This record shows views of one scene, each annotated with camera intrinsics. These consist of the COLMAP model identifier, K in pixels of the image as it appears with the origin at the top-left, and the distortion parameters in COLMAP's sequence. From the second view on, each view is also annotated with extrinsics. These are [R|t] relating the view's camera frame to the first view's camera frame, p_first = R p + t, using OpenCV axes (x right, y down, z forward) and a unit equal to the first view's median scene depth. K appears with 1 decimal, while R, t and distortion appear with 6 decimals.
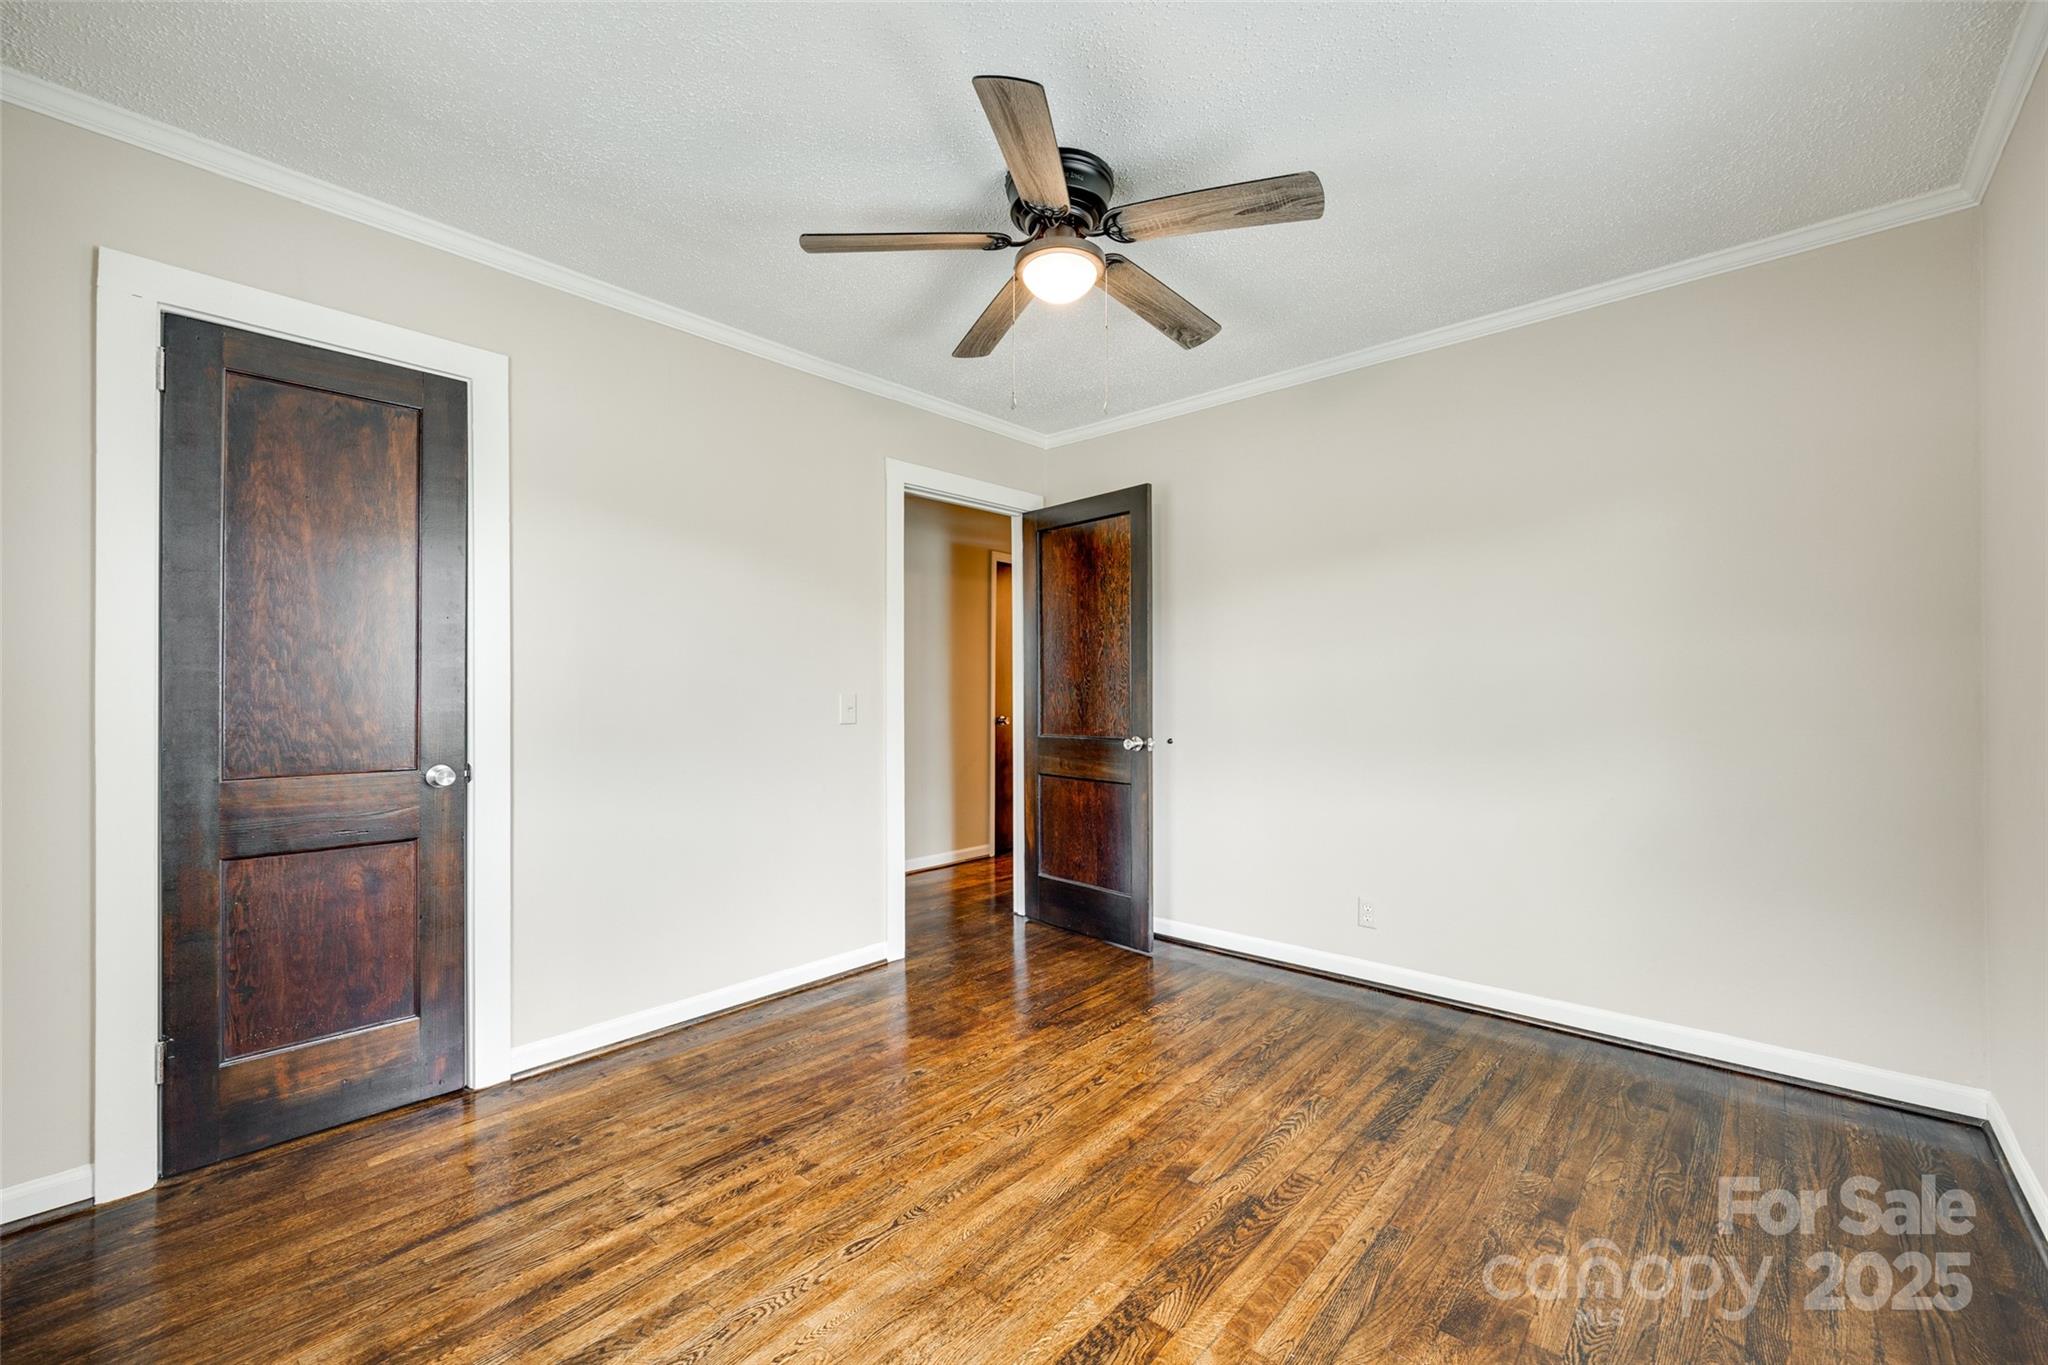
lens RADIAL K [[817.3, 0, 1027.3], [0, 817.3, 686.8], [0, 0, 1]] dist [-0.001357, -0.000115]
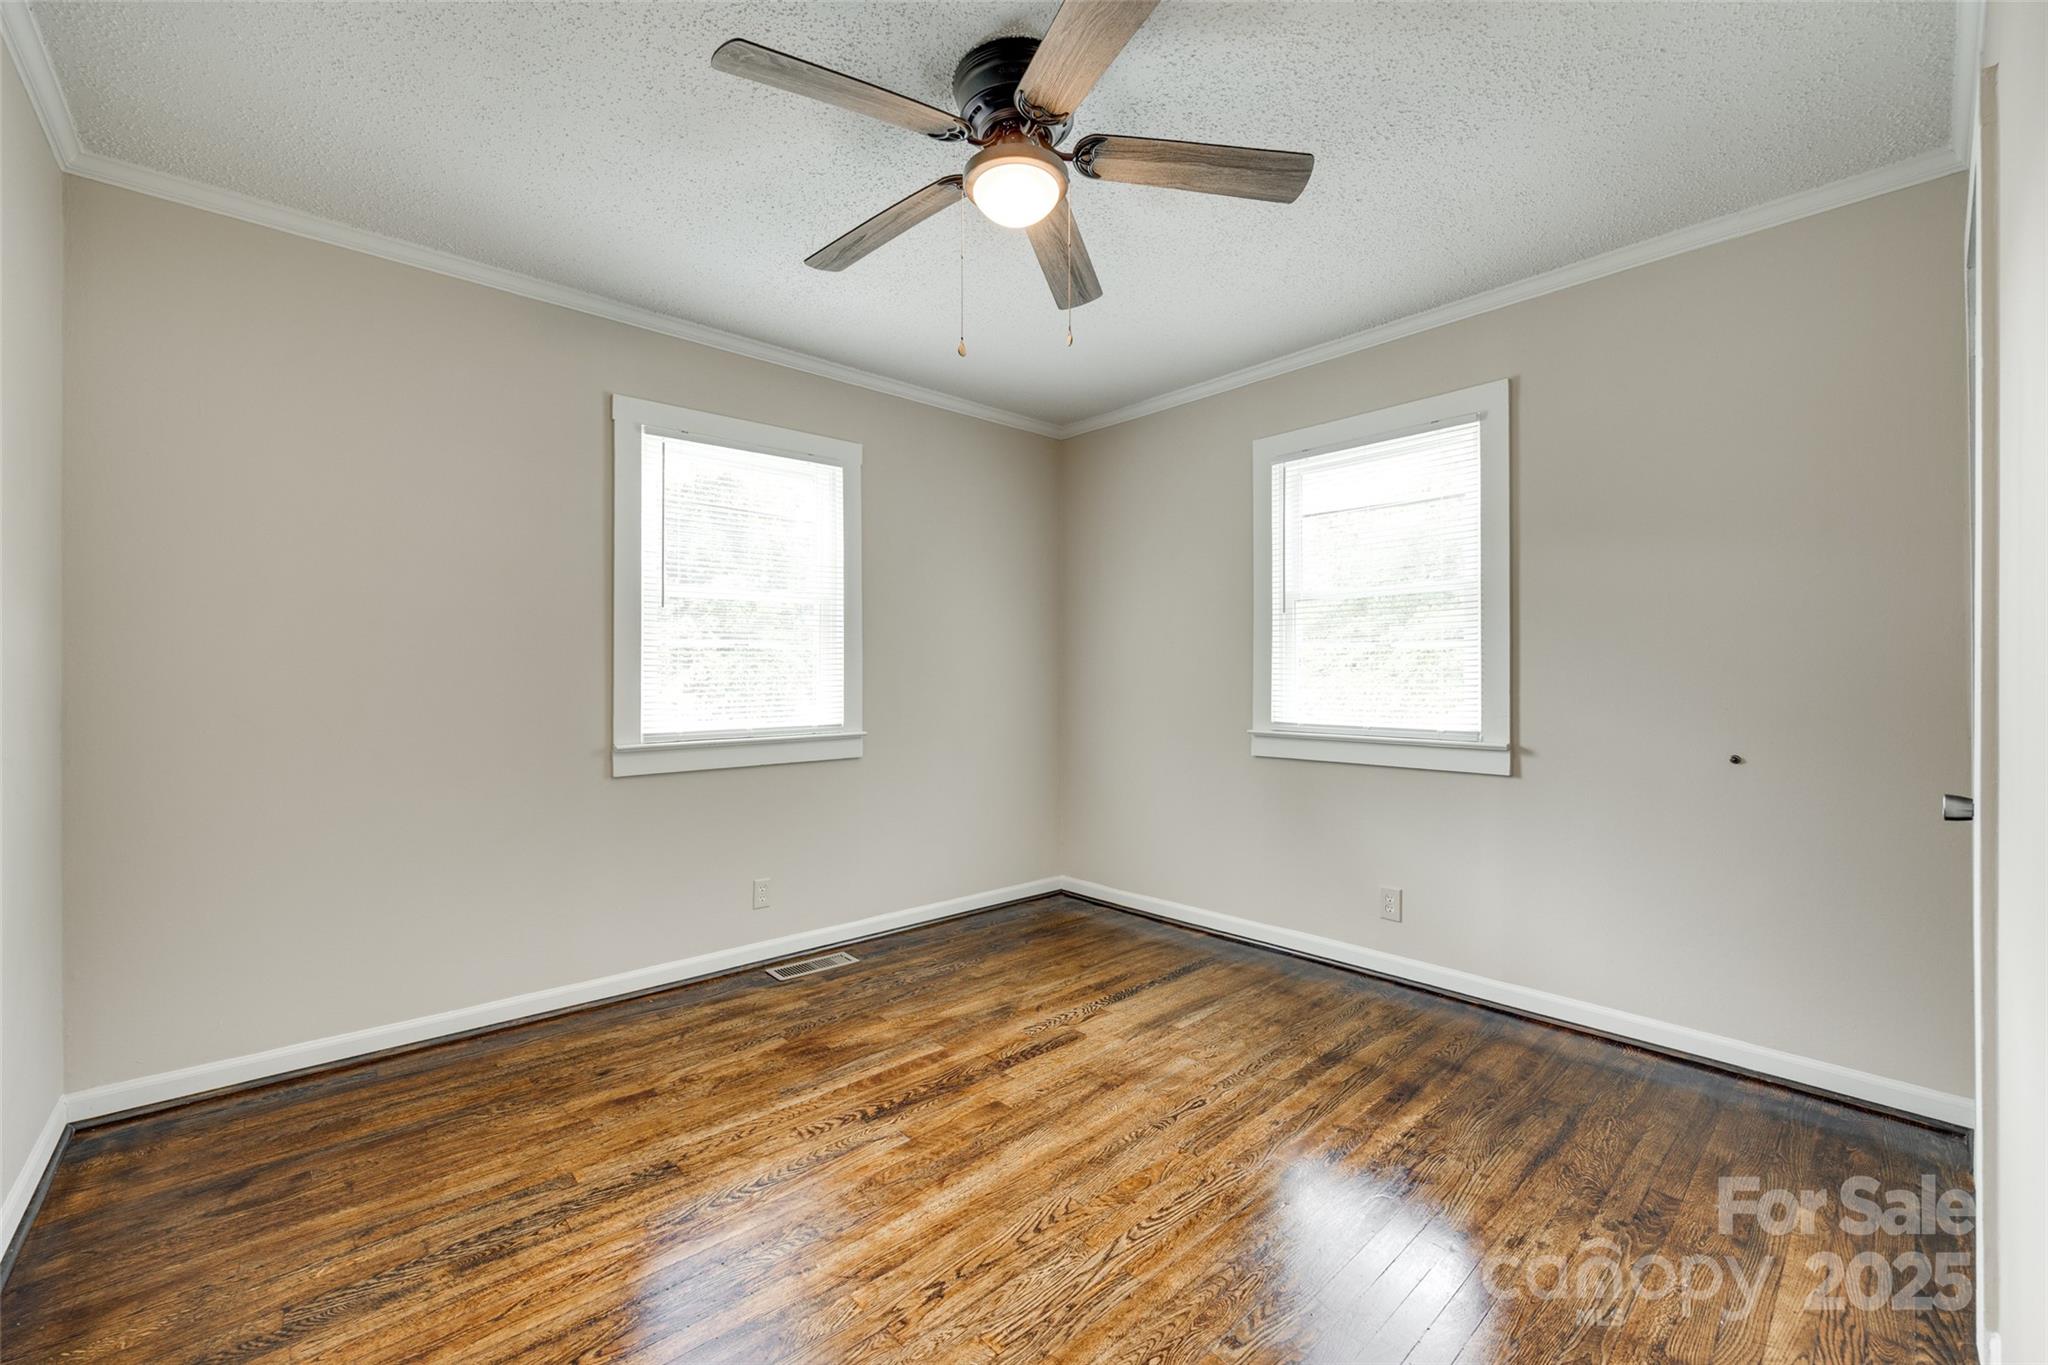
lens RADIAL K [[824.2, 0, 1022.8], [0, 824.2, 676.1], [0, 0, 1]] dist [-0.002633, -0.000345]
pose [[-0.994385, 0.003478, 0.105770, -0.055358], [0.002952, 0.999982, -0.005130, 0.008371], [-0.105786, -0.004789, -0.994377, 1.789952]]
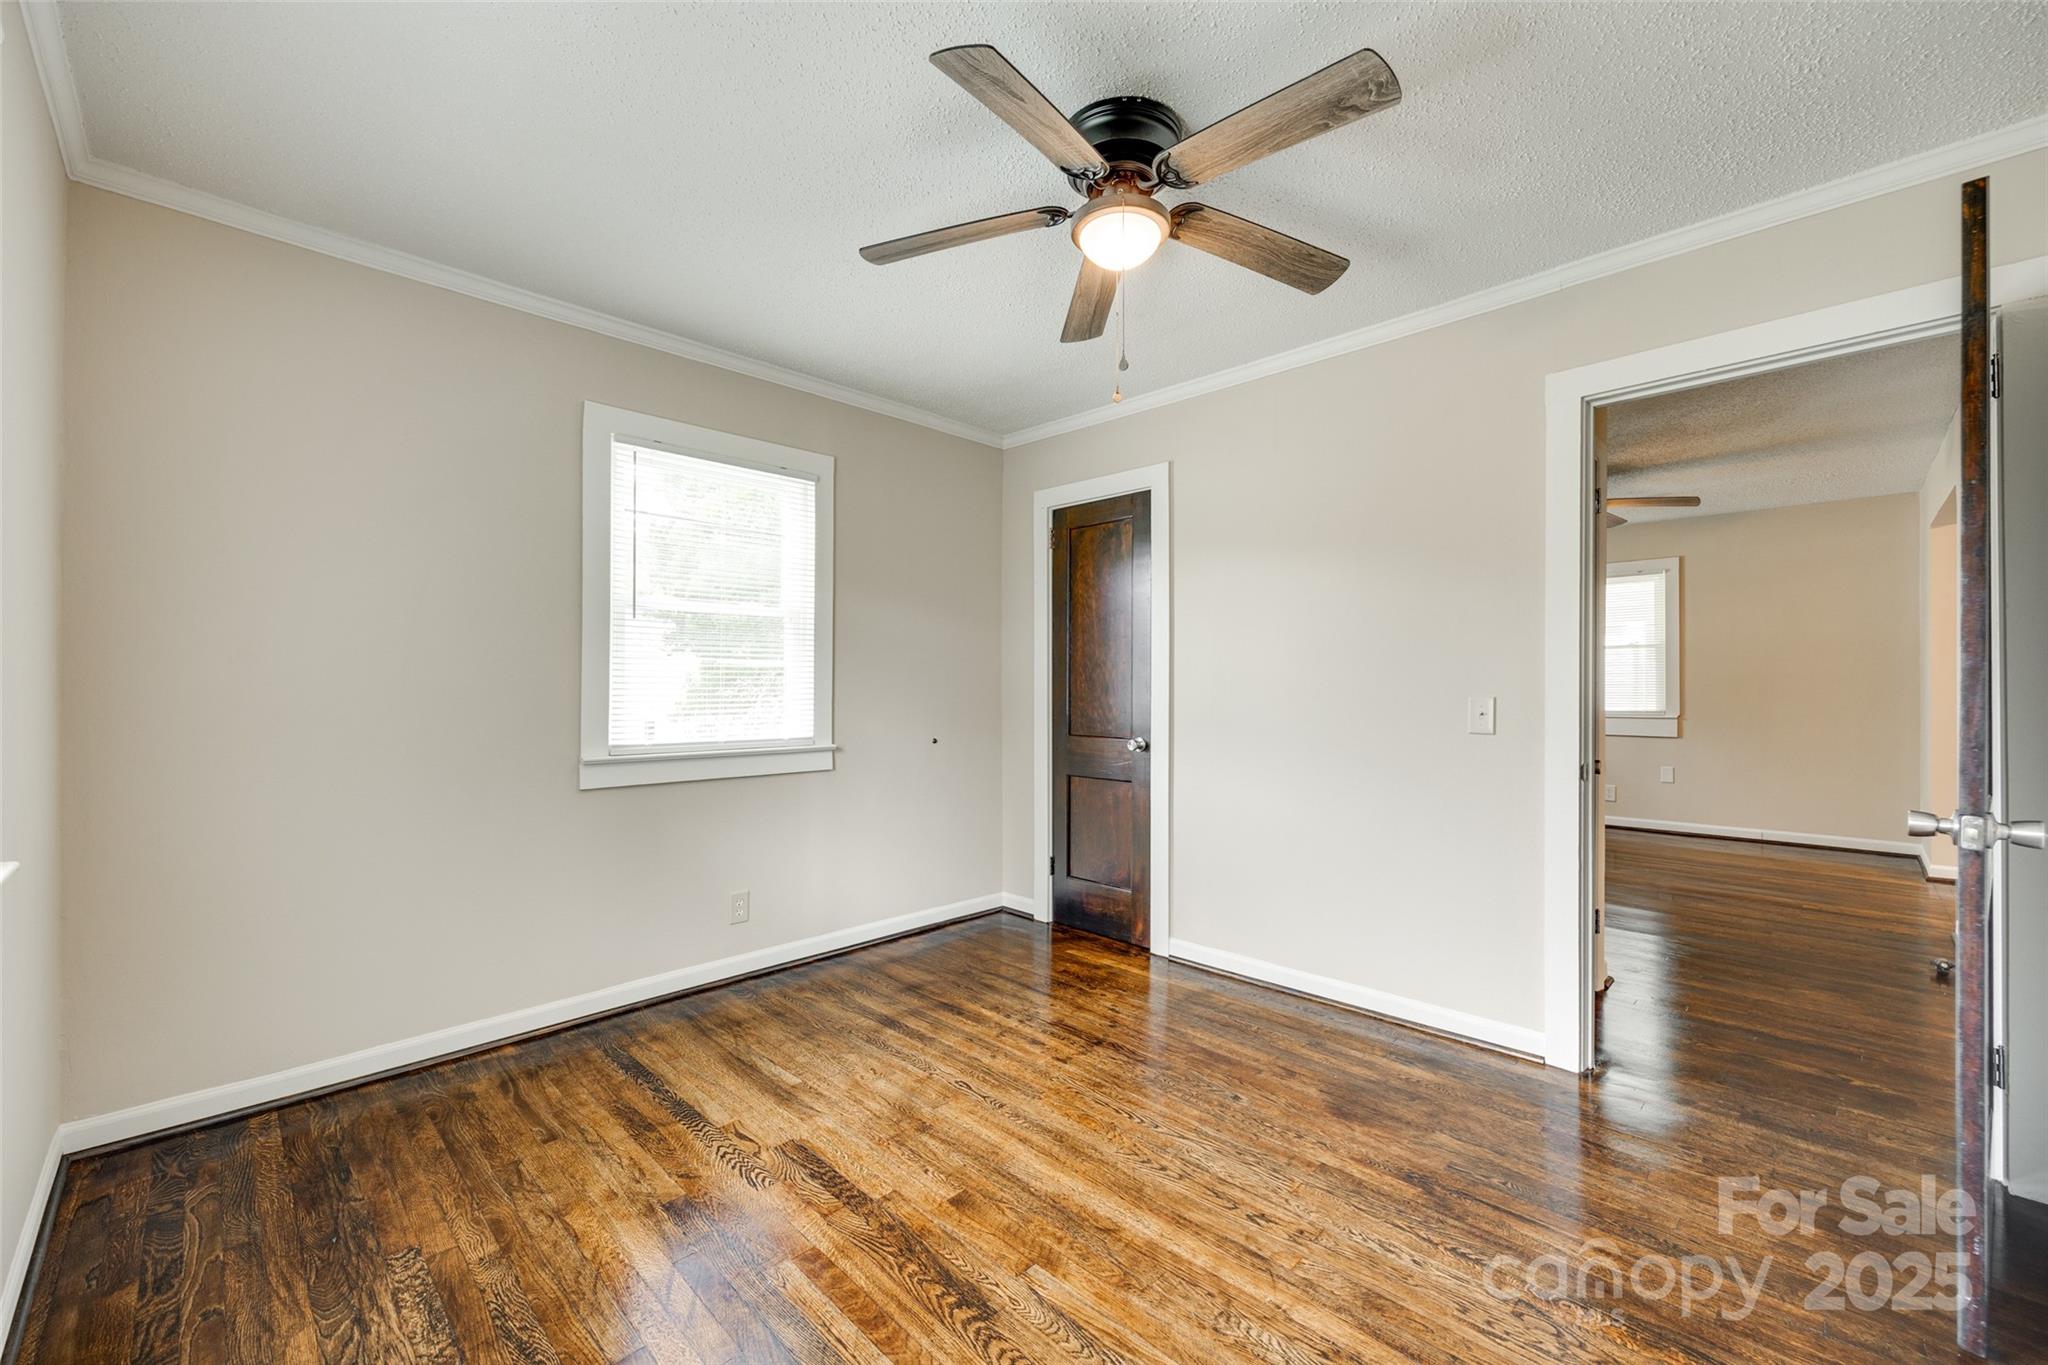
lens RADIAL K [[817.3, 0, 1027.3], [0, 817.3, 686.8], [0, 0, 1]] dist [-0.001357, -0.000115]
pose [[-0.048717, 0.000268, -0.998813, 0.921673], [0.003833, 0.999993, 0.000081, -0.003386], [0.998805, -0.003825, -0.048718, 0.907037]]
